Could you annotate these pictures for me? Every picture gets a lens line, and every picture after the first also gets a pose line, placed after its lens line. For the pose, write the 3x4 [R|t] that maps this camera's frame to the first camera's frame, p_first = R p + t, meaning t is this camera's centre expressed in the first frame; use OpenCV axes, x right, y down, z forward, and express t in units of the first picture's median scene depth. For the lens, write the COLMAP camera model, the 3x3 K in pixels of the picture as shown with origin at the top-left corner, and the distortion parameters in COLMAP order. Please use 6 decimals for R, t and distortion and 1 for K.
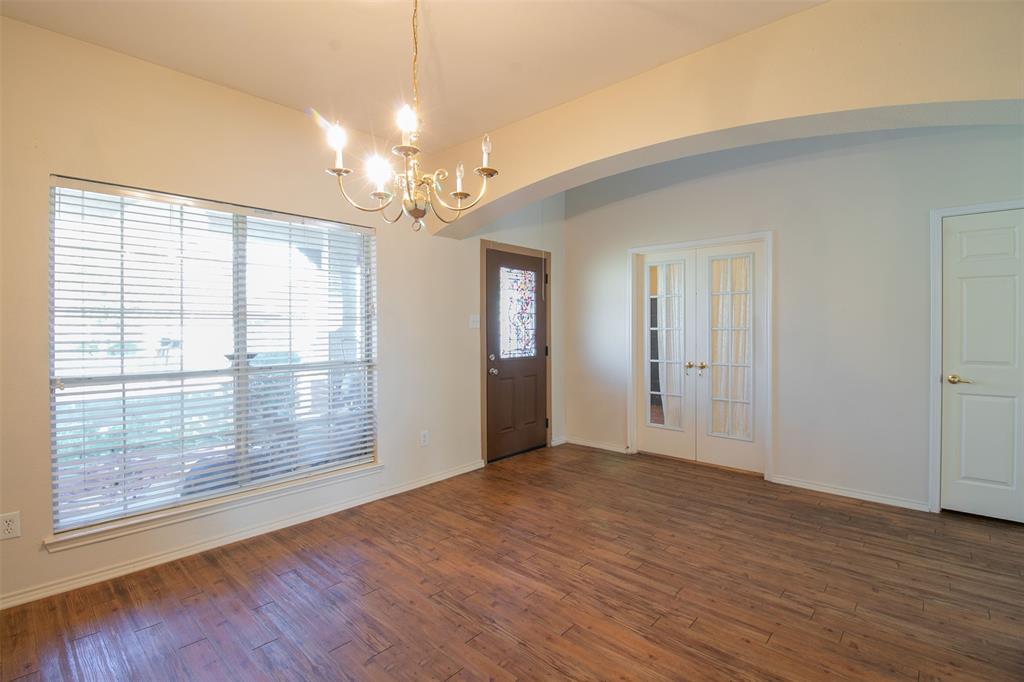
lens RADIAL K [[472.5, 0, 508.9], [0, 472.5, 333.7], [0, 0, 1]] dist [-0.001632, -0.003029]
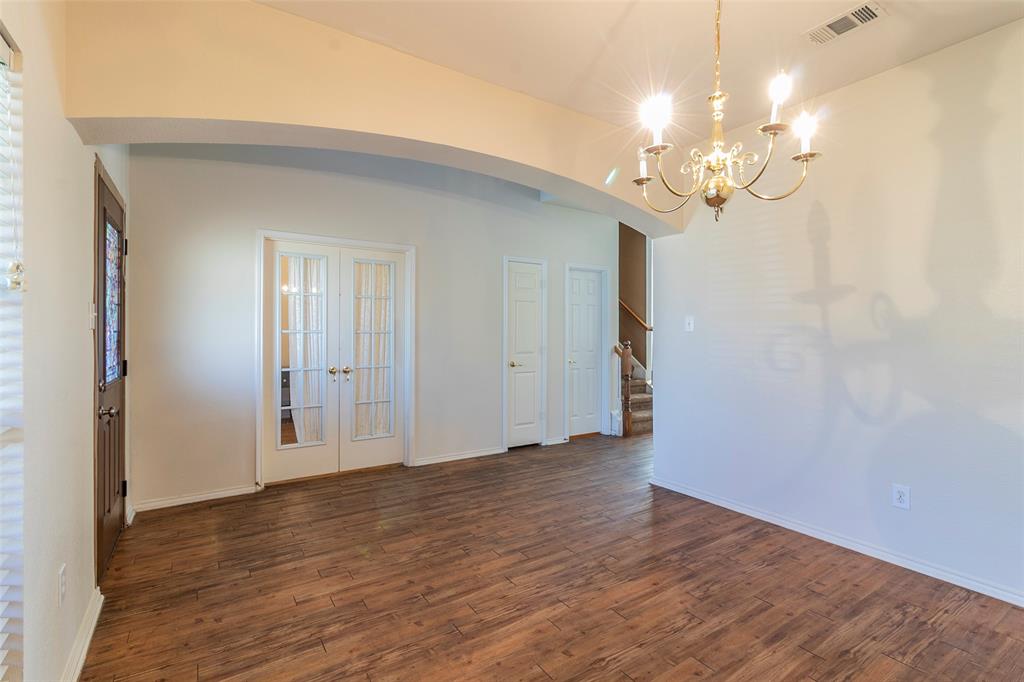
lens RADIAL K [[472.5, 0, 509.0], [0, 472.5, 338.0], [0, 0, 1]] dist [-0.001632, -0.003029]
pose [[0.247066, -0.007284, 0.968971, -0.601221], [0.007286, 0.999957, 0.005659, -0.001396], [-0.968971, 0.005662, 0.247108, 0.609588]]
